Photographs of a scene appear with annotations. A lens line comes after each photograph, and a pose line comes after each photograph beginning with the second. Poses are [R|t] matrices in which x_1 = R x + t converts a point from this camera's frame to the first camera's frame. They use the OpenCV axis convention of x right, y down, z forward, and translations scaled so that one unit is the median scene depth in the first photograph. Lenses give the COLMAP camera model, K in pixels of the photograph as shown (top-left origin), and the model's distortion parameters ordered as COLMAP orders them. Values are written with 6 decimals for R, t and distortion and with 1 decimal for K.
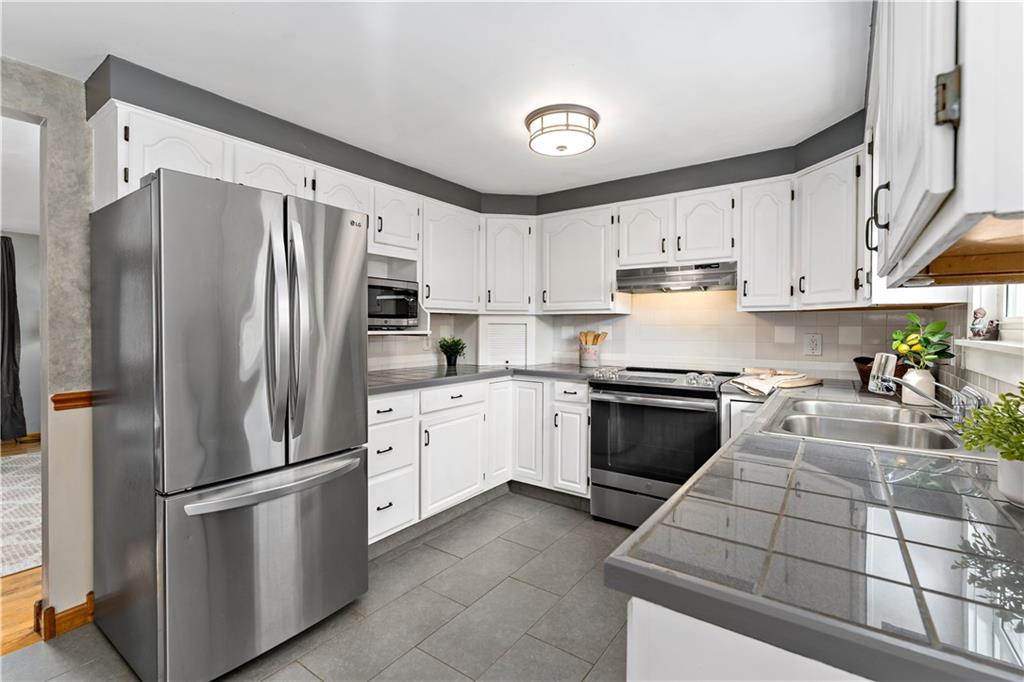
lens RADIAL K [[464.0, 0, 510.0], [0, 464.0, 331.8], [0, 0, 1]] dist [0.000854, 0.000098]
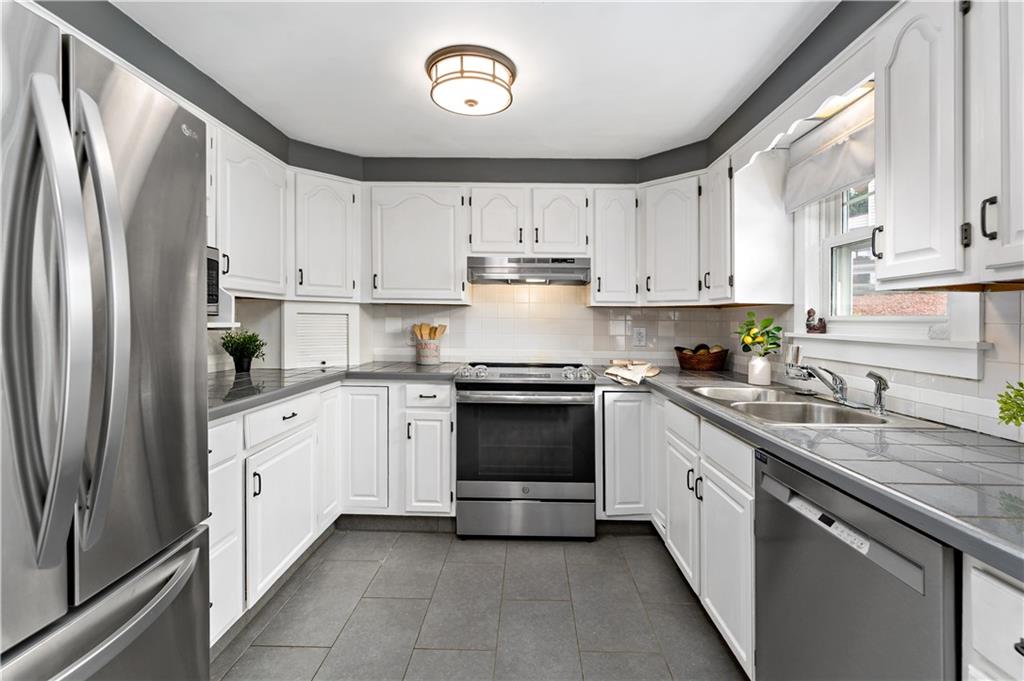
lens RADIAL K [[462.7, 0, 517.1], [0, 462.7, 322.2], [0, 0, 1]] dist [-0.001053, 0.000119]
pose [[0.818499, 0.006961, 0.574465, -0.230770], [-0.005459, 0.999976, -0.004340, -0.001440], [-0.574481, 0.000416, 0.818517, 0.220335]]
